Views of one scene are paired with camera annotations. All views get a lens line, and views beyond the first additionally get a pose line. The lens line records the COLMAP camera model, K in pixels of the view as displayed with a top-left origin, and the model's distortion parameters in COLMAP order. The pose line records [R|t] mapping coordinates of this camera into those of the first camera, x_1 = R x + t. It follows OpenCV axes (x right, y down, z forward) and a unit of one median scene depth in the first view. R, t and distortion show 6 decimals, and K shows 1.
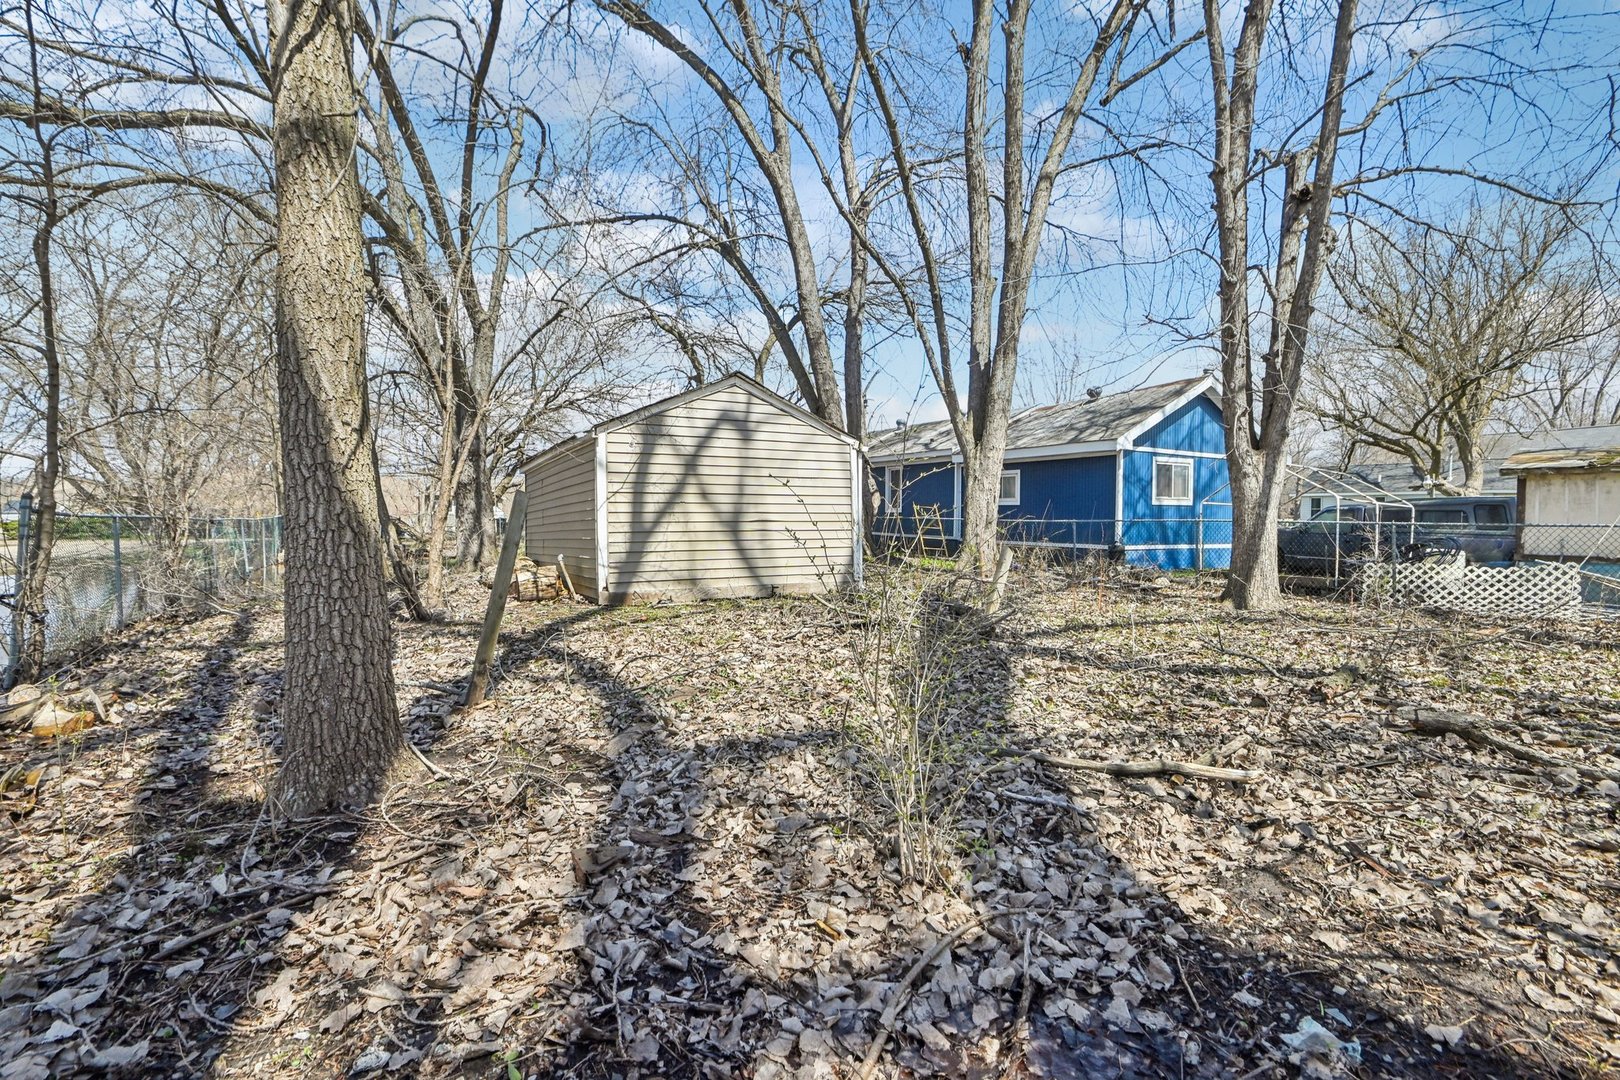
lens RADIAL K [[758.1, 0, 809.4], [0, 758.1, 492.8], [0, 0, 1]] dist [-0.001961, -0.015030]
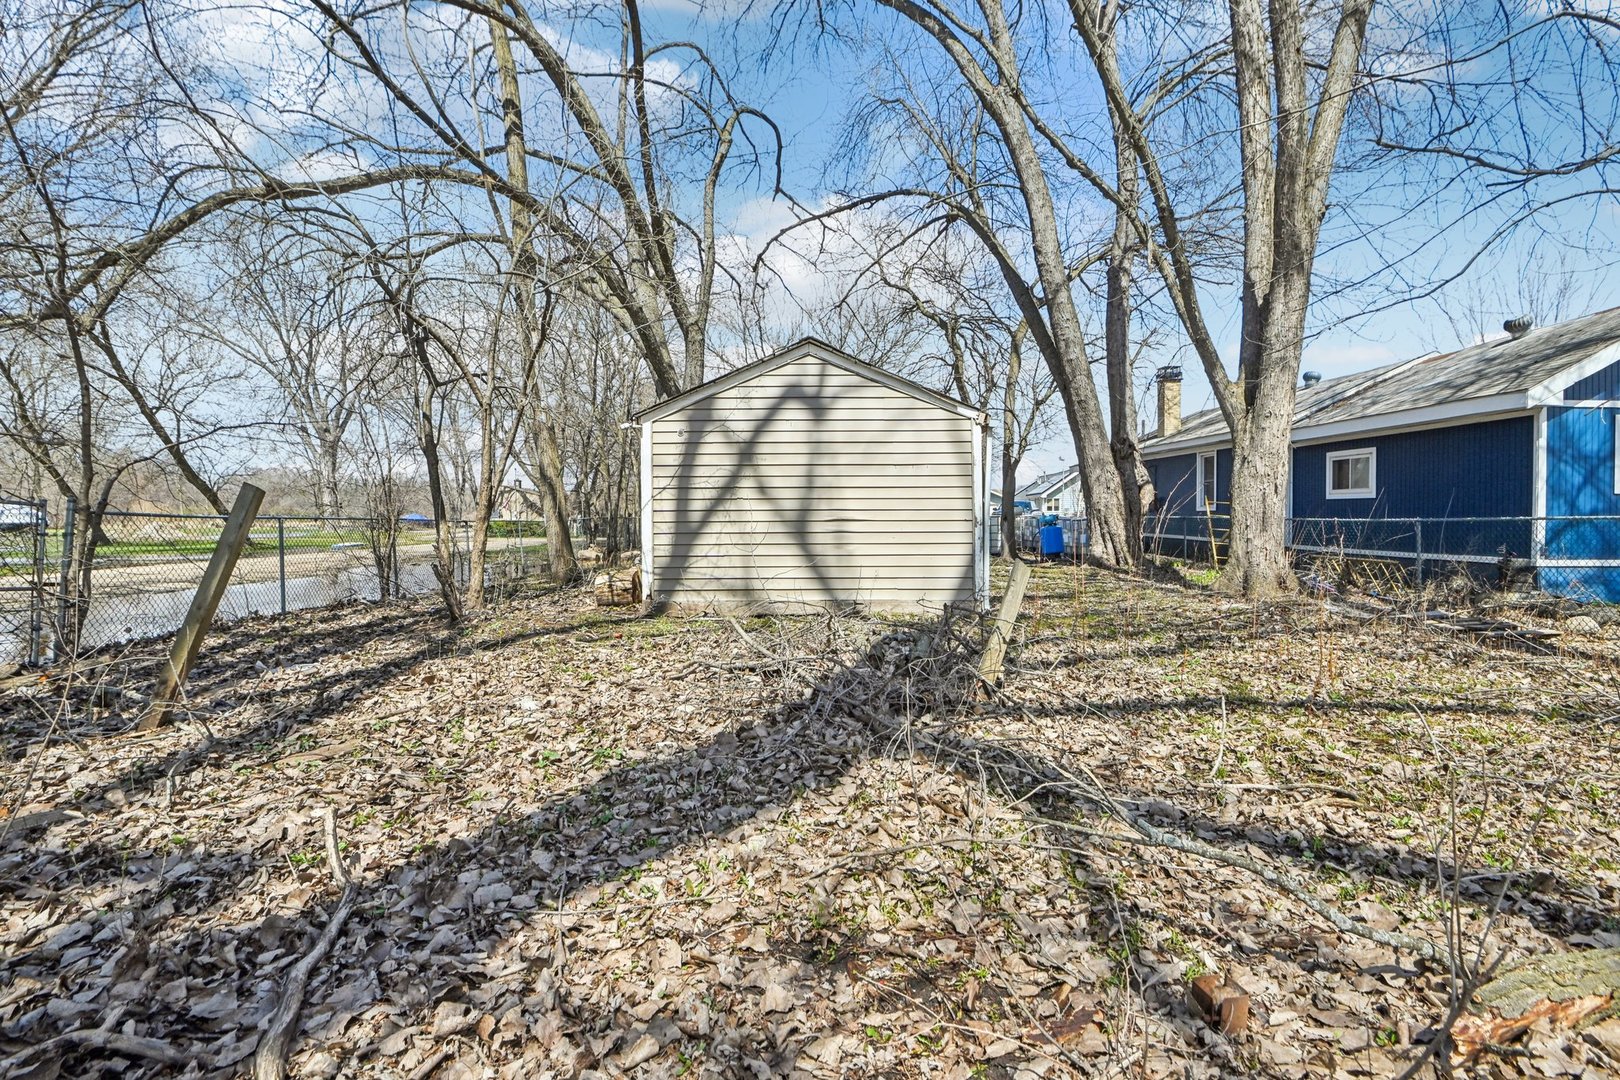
lens RADIAL K [[758.1, 0, 809.4], [0, 758.1, 492.8], [0, 0, 1]] dist [-0.001961, -0.015030]
pose [[0.878109, -0.019901, -0.478047, 0.298291], [0.018691, 0.999799, -0.007289, 0.013518], [0.478096, -0.002535, 0.878304, 0.285826]]
